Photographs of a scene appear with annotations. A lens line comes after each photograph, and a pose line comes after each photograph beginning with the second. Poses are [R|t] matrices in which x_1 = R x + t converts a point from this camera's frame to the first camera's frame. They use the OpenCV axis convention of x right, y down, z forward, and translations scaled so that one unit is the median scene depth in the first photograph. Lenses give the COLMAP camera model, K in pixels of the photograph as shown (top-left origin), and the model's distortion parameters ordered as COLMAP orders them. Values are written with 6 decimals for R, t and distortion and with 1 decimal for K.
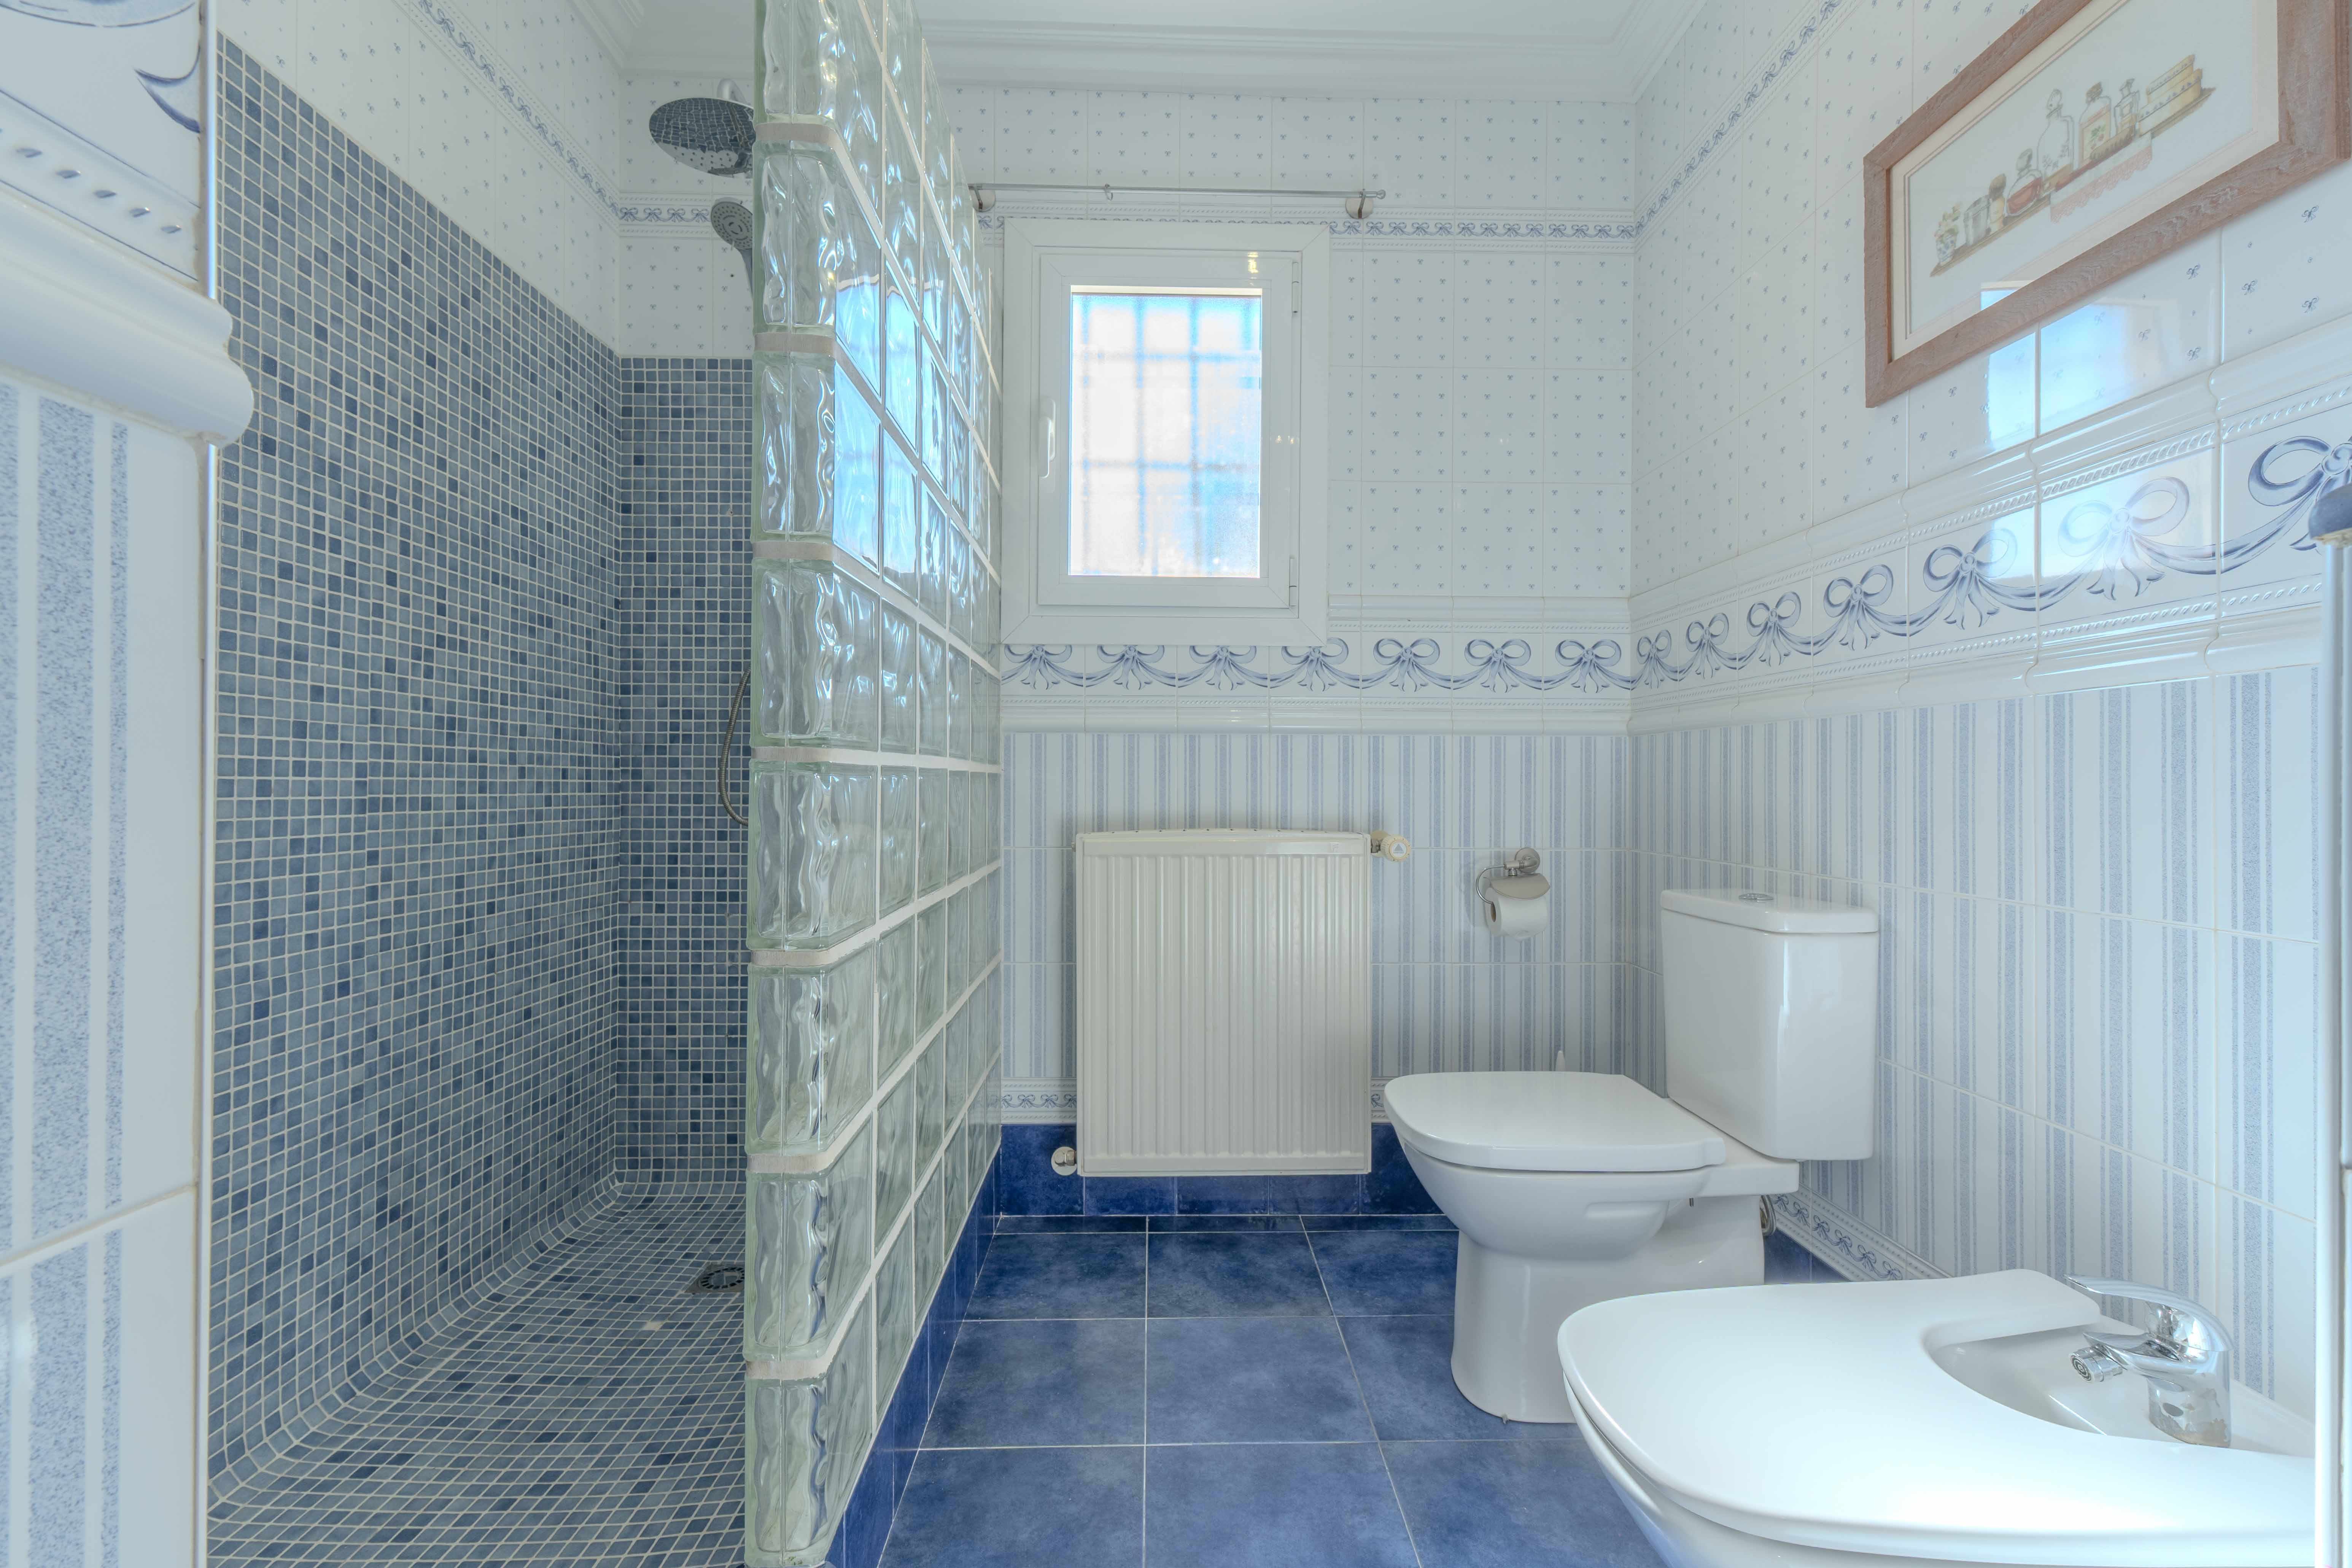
lens RADIAL K [[983.5, 0, 1182.1], [0, 983.5, 784.5], [0, 0, 1]] dist [0.003490, -0.000307]
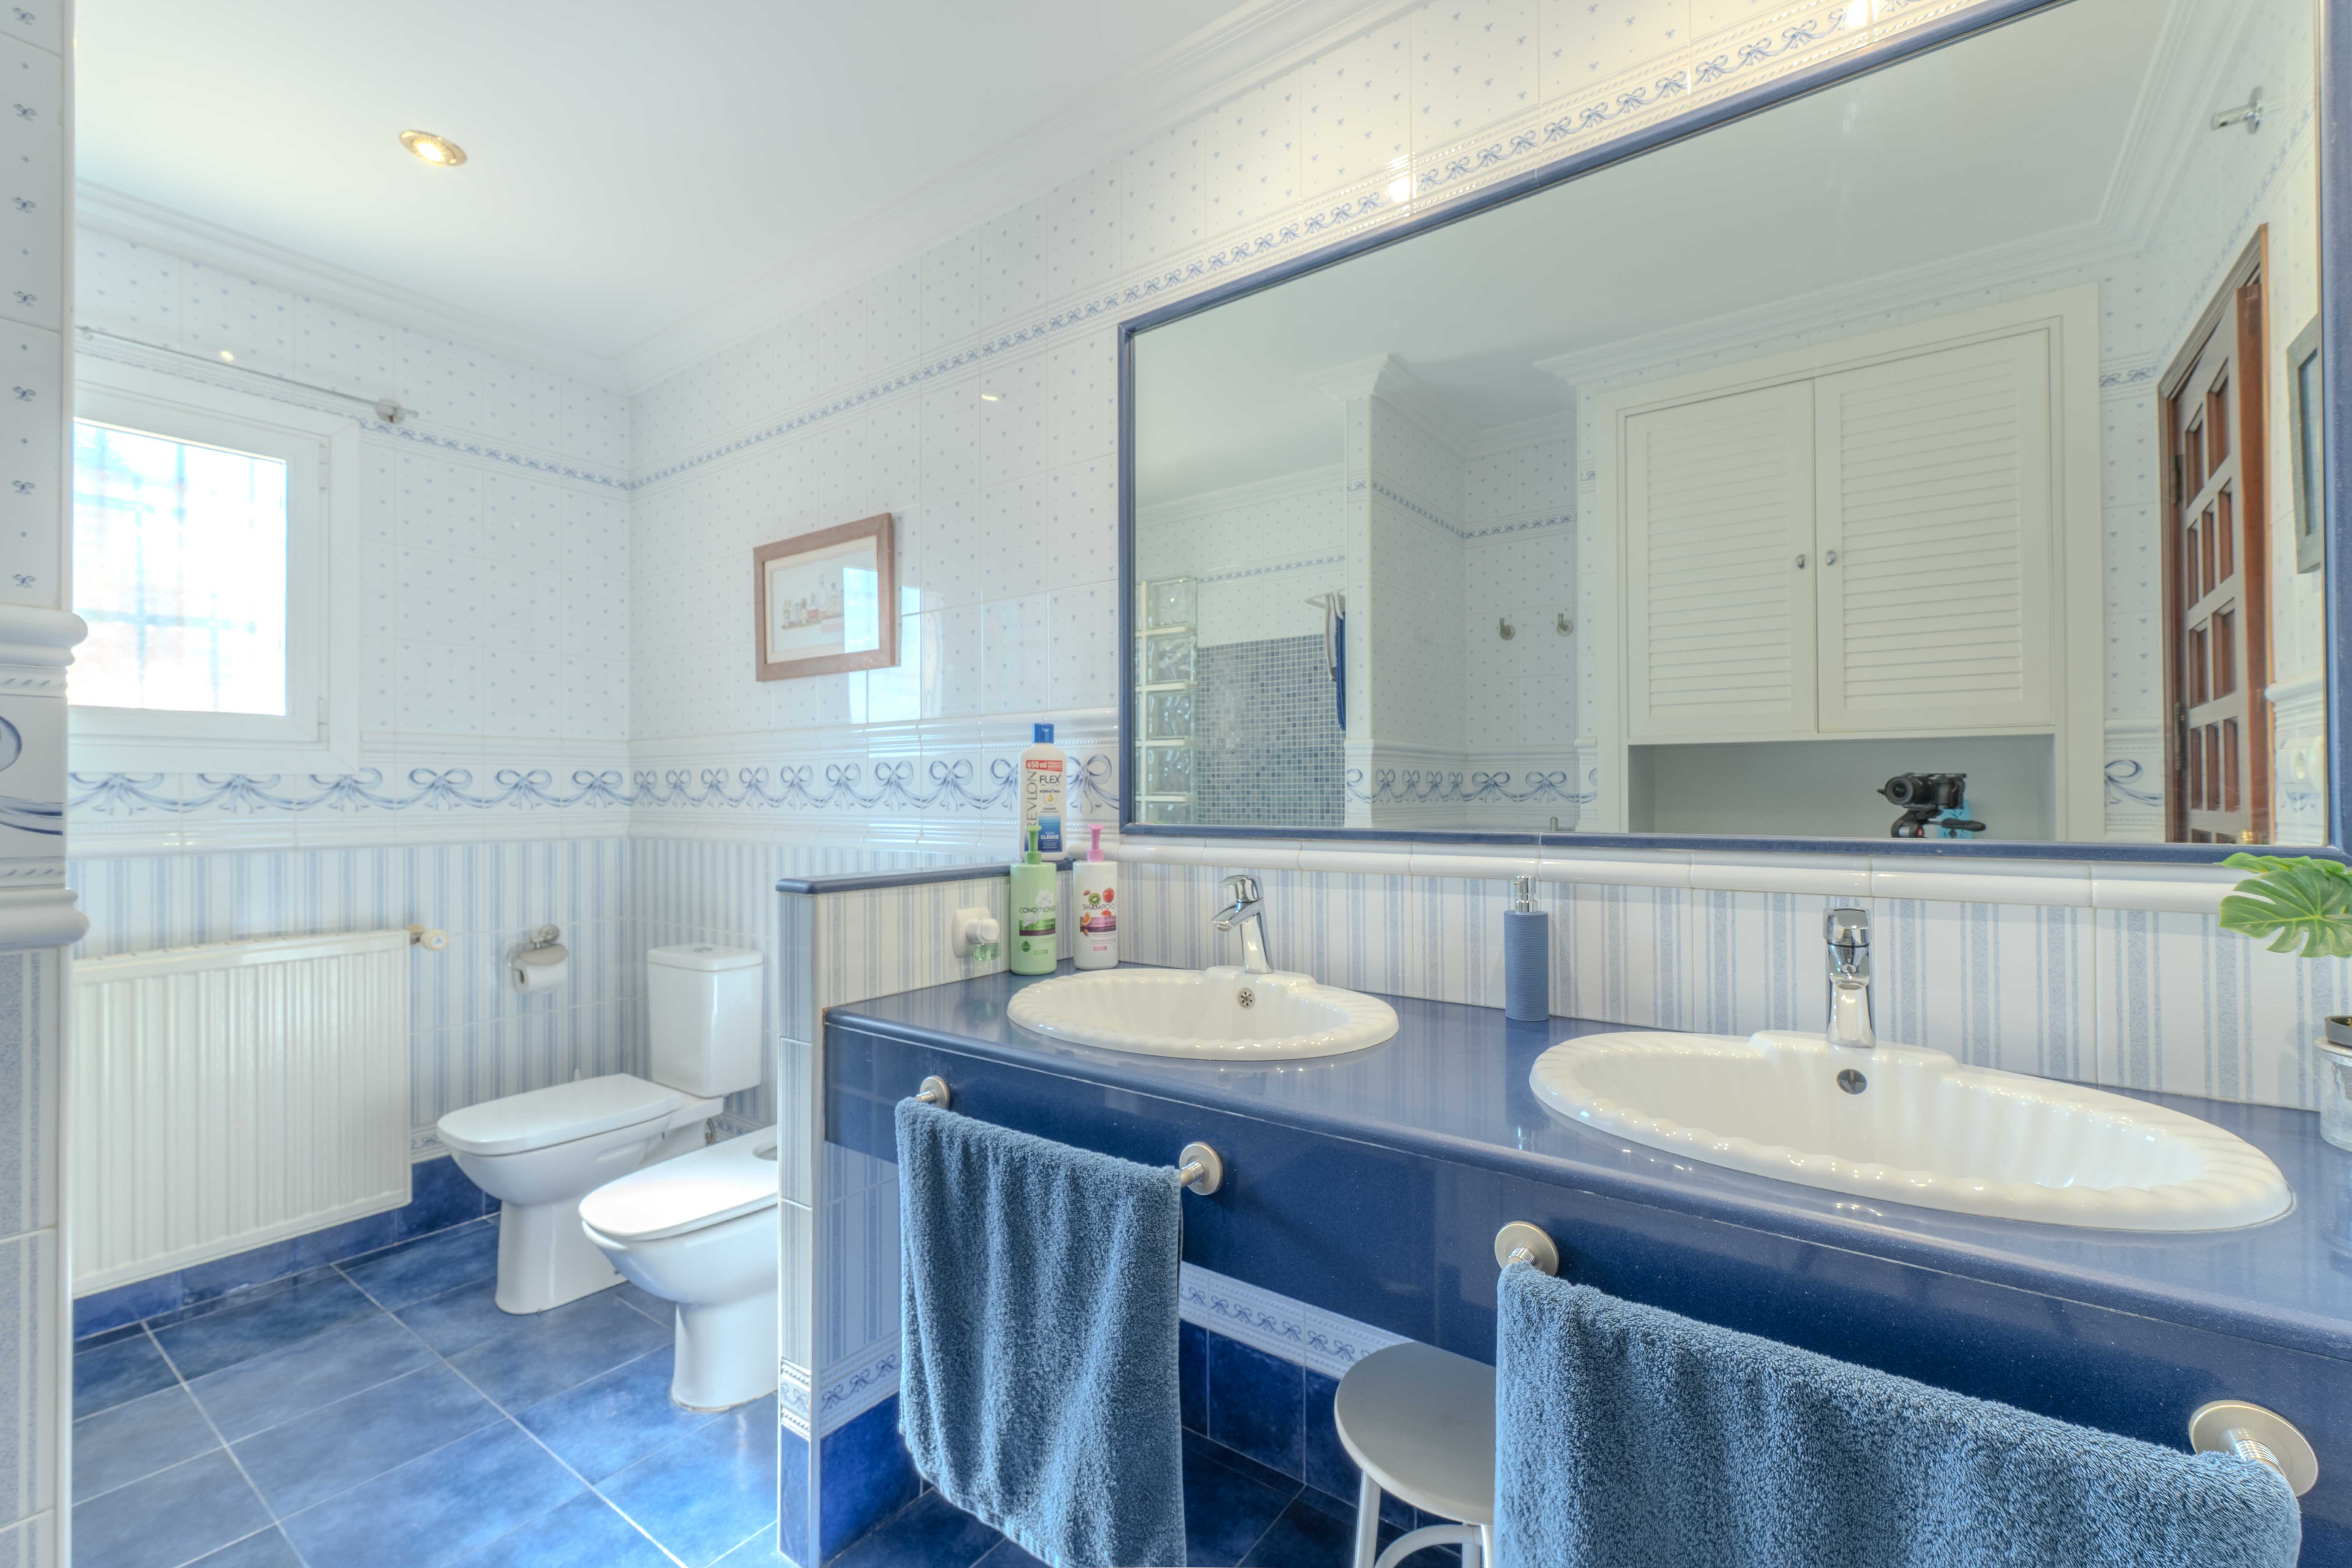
lens RADIAL K [[983.5, 0, 1186.1], [0, 983.5, 787.2], [0, 0, 1]] dist [0.003490, -0.000307]
pose [[0.602046, -0.004890, 0.798446, -0.211739], [0.005611, 0.999982, 0.001894, -0.127643], [-0.798442, 0.003340, 0.602063, -0.537754]]
